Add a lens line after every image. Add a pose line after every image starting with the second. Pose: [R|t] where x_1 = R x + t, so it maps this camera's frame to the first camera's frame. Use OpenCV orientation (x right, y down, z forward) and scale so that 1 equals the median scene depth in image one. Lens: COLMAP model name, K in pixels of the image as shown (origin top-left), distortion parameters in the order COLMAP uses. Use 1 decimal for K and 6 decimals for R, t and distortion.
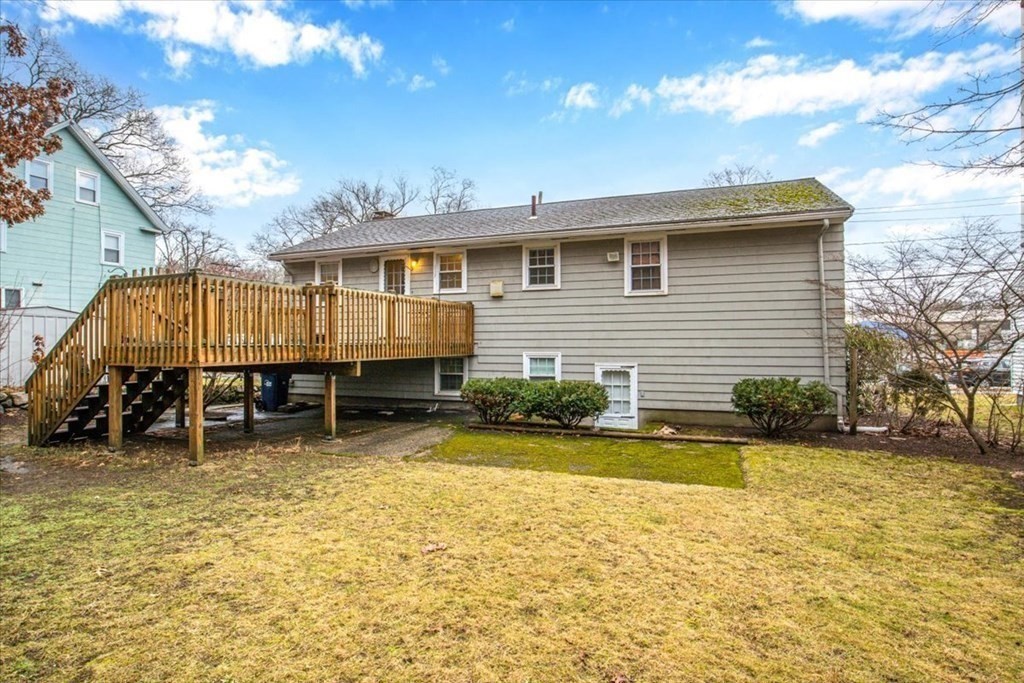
lens RADIAL K [[531.3, 0, 511.9], [0, 531.3, 353.1], [0, 0, 1]] dist [-0.018196, 0.000431]
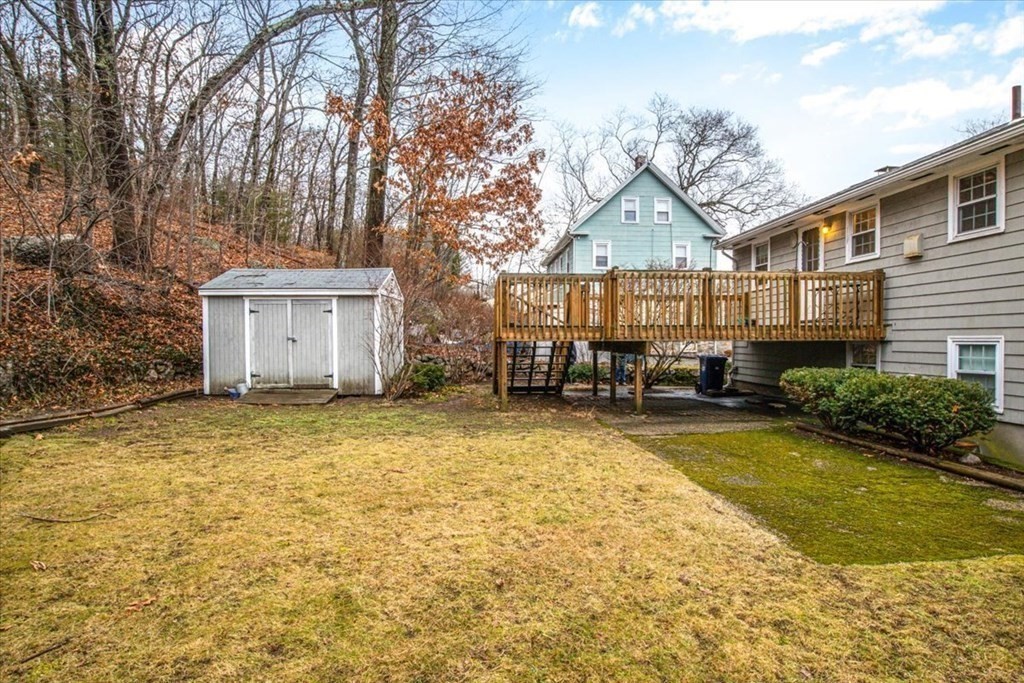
lens RADIAL K [[531.3, 0, 511.9], [0, 531.3, 353.1], [0, 0, 1]] dist [-0.018196, 0.000431]
pose [[0.436921, 0.025749, -0.899131, 0.357909], [-0.017045, 0.999648, 0.020345, 0.014793], [0.899338, 0.006436, 0.437206, 0.212133]]
